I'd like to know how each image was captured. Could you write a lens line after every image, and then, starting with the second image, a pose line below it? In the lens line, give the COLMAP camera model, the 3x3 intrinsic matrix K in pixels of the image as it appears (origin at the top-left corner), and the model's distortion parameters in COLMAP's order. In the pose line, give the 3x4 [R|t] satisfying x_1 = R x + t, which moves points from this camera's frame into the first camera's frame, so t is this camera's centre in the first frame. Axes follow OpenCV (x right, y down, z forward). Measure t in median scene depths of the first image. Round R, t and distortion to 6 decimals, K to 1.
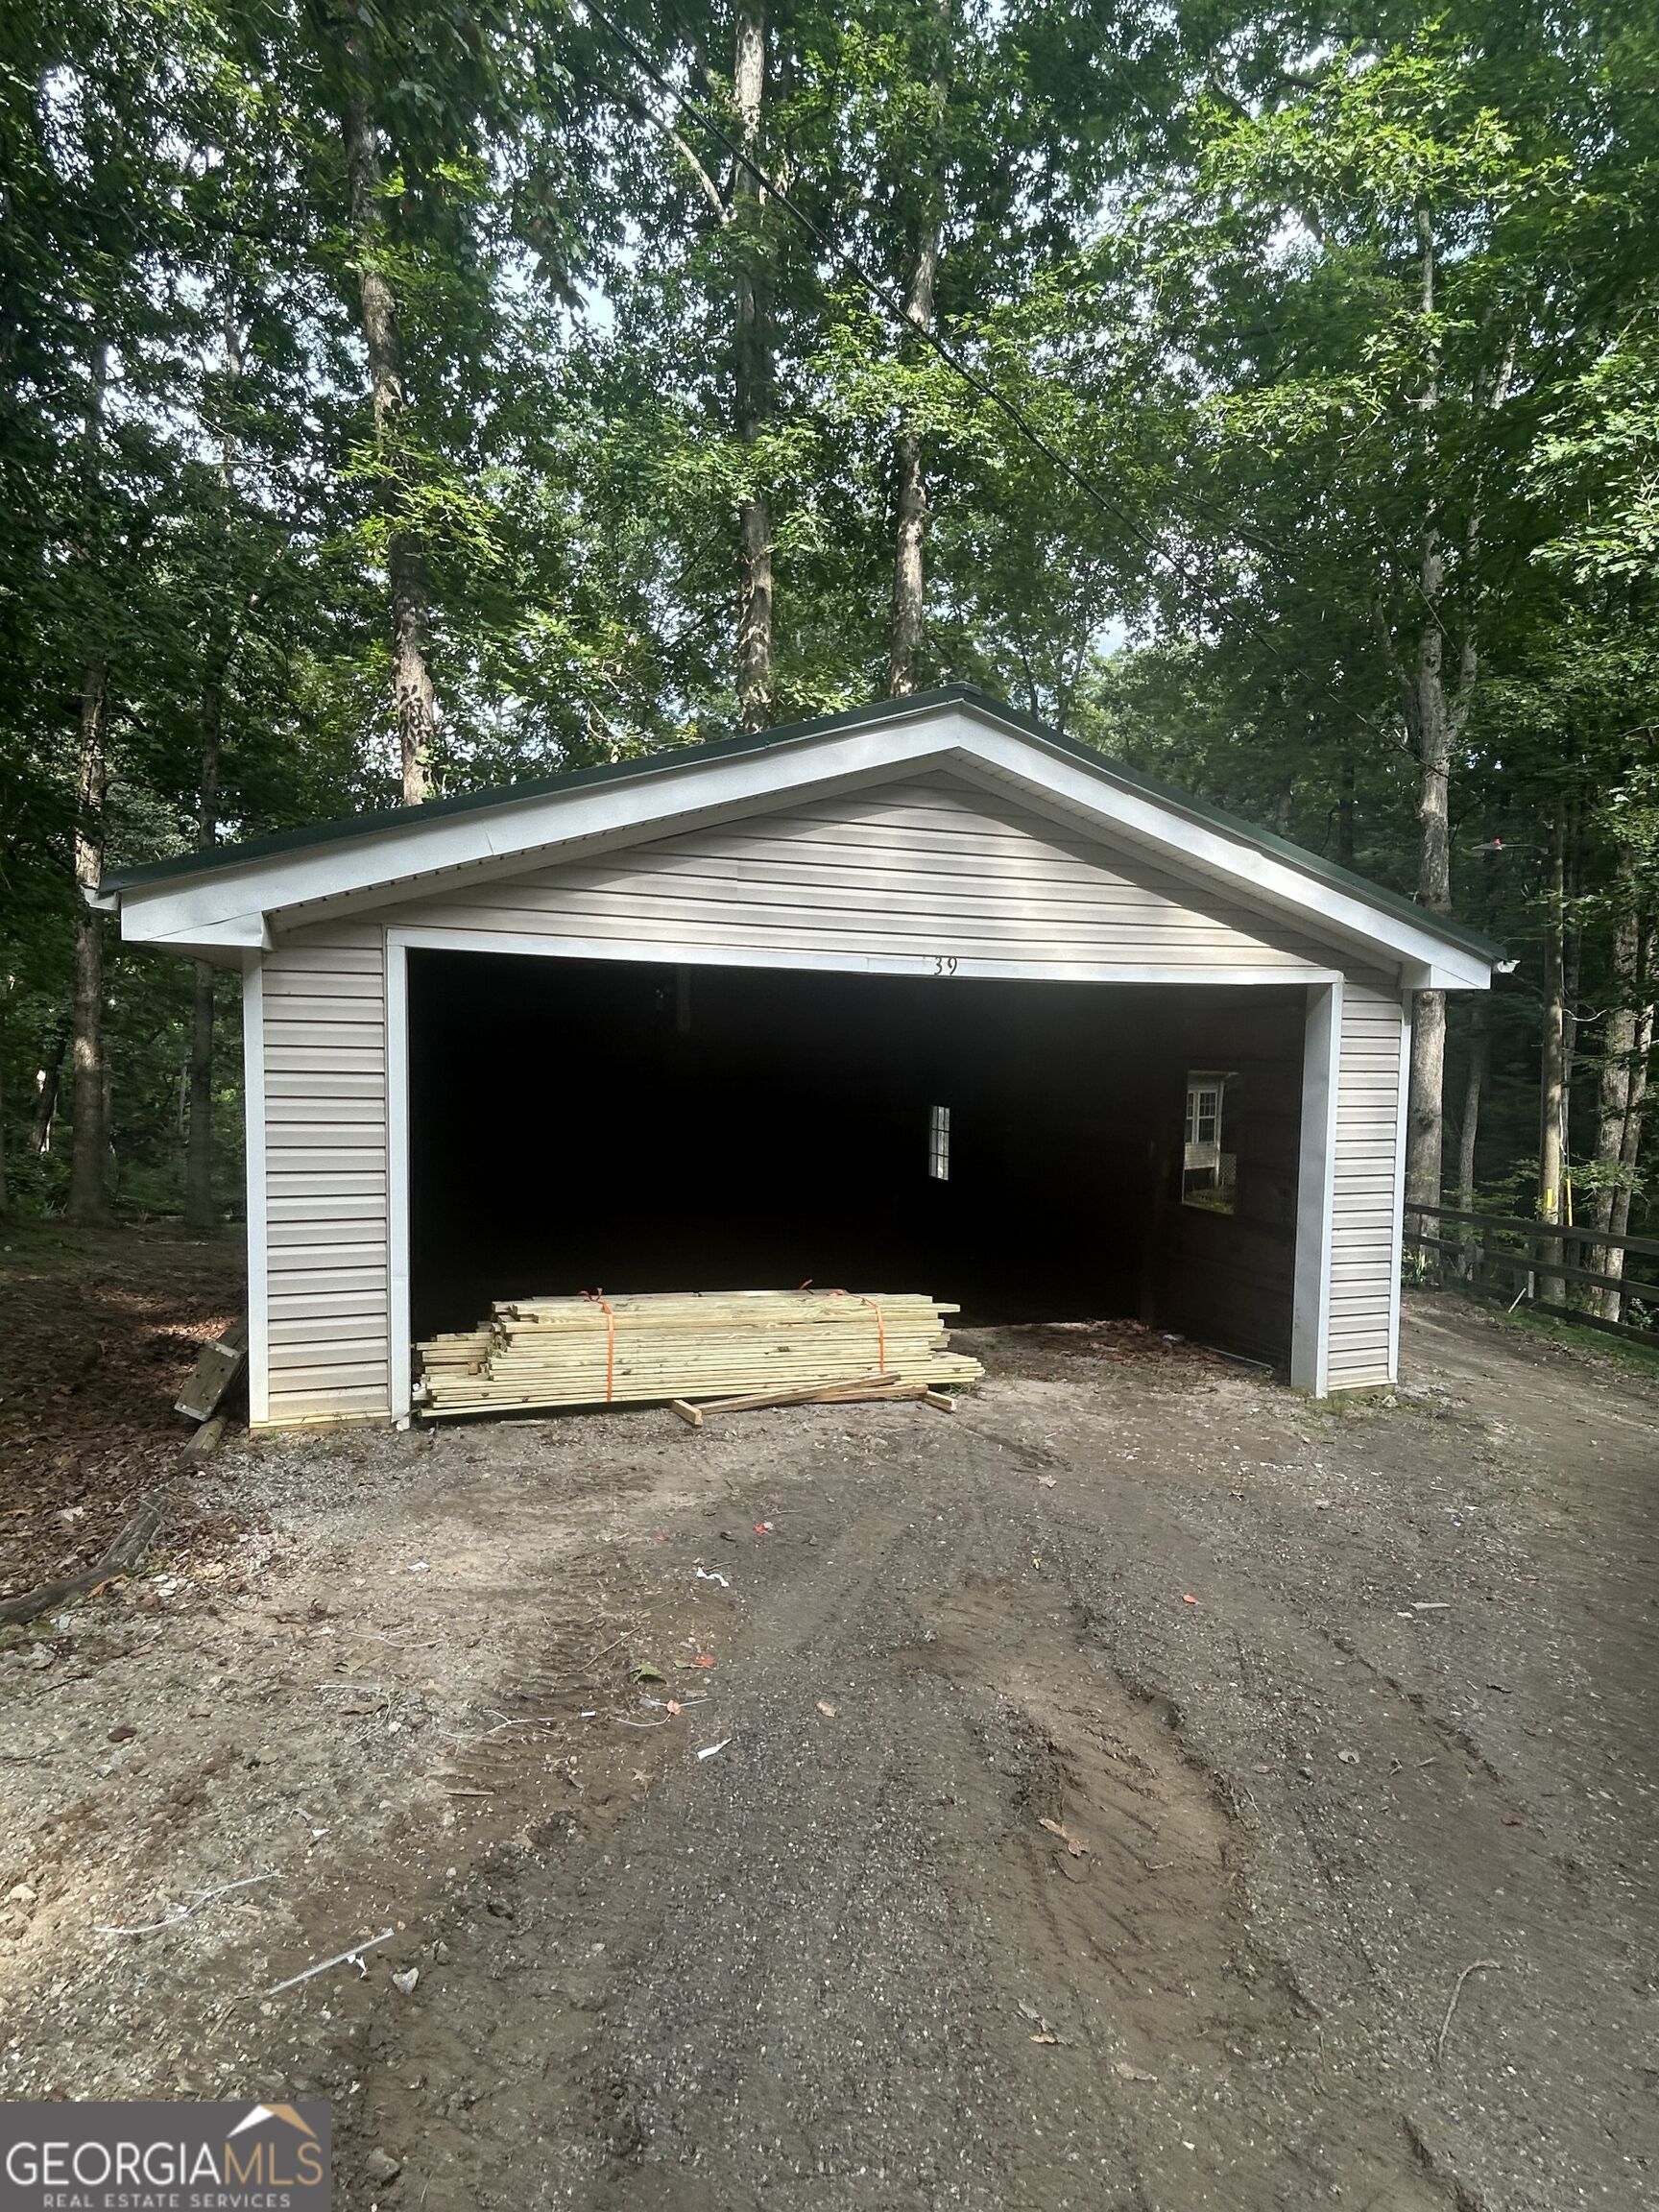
lens RADIAL K [[1094.5, 0, 829.2], [0, 1094.5, 1105.9], [0, 0, 1]] dist [-0.001372, -0.000600]
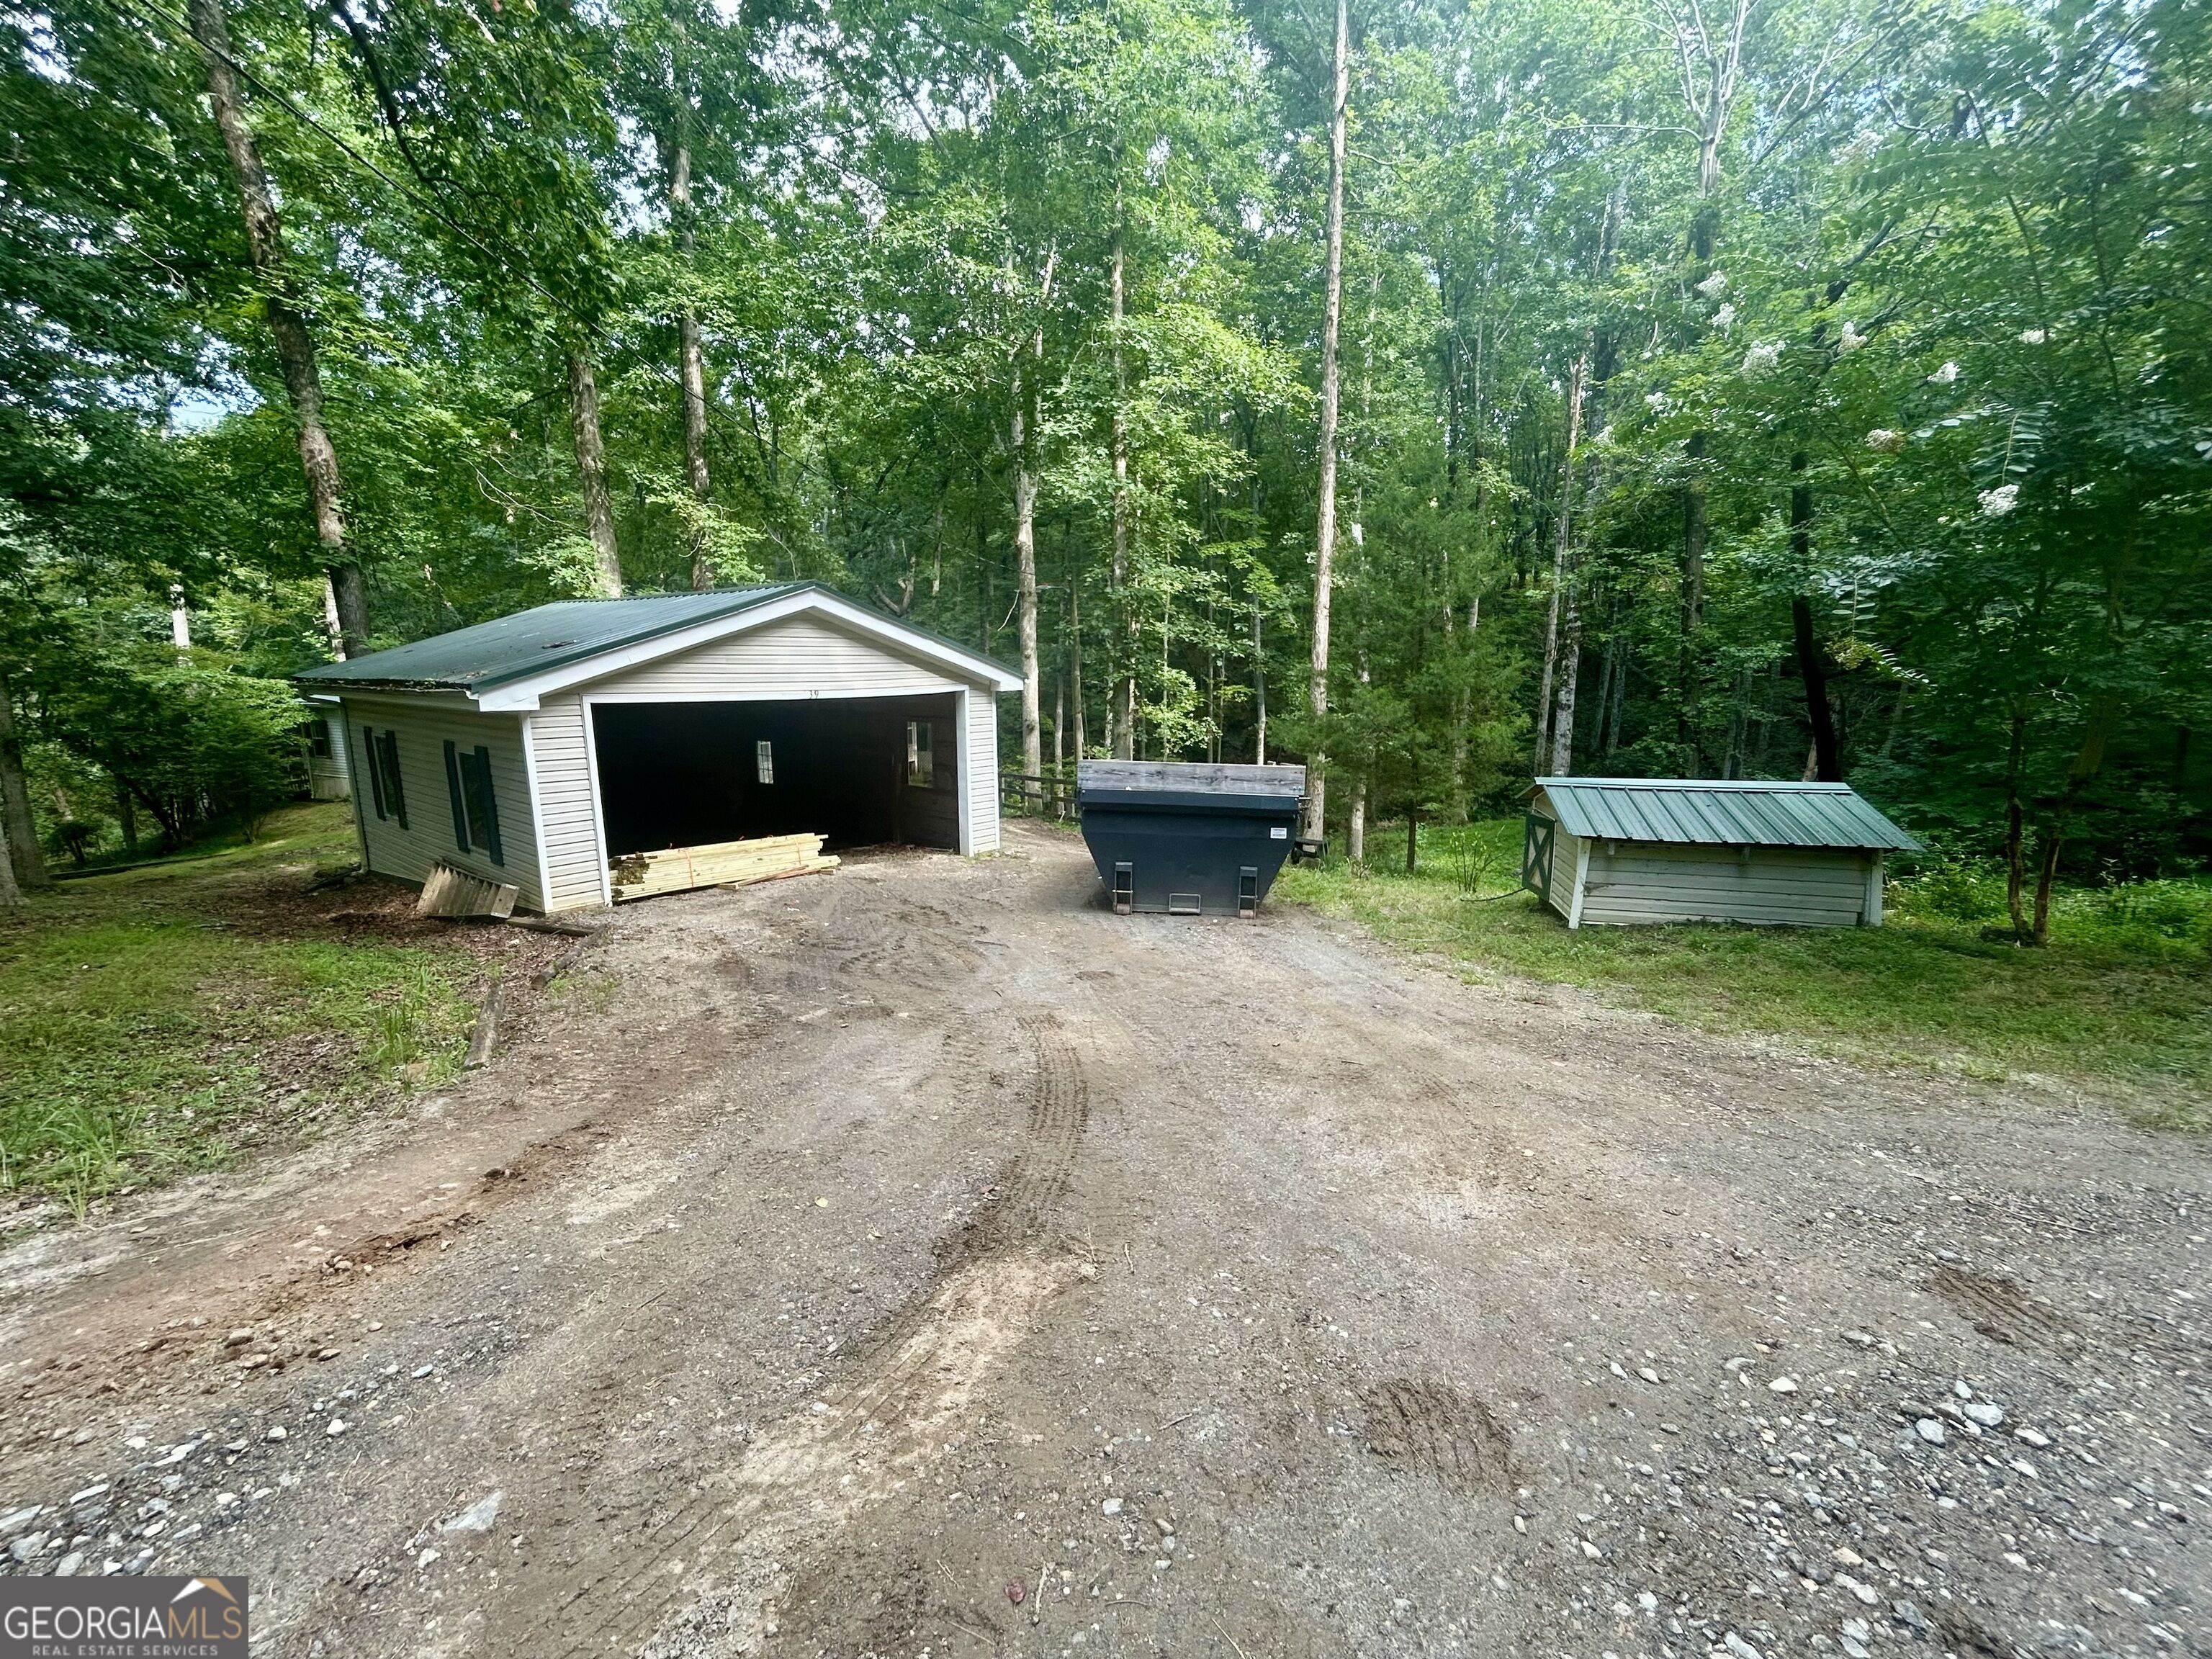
lens RADIAL K [[892.1, 0, 1105.9], [0, 892.1, 832.0], [0, 0, 1]] dist [-0.000518, -0.000114]
pose [[0.847177, -0.113919, 0.518954, -0.402944], [0.043395, 0.988316, 0.146111, -0.087503], [-0.529536, -0.101262, 0.842222, -1.026706]]
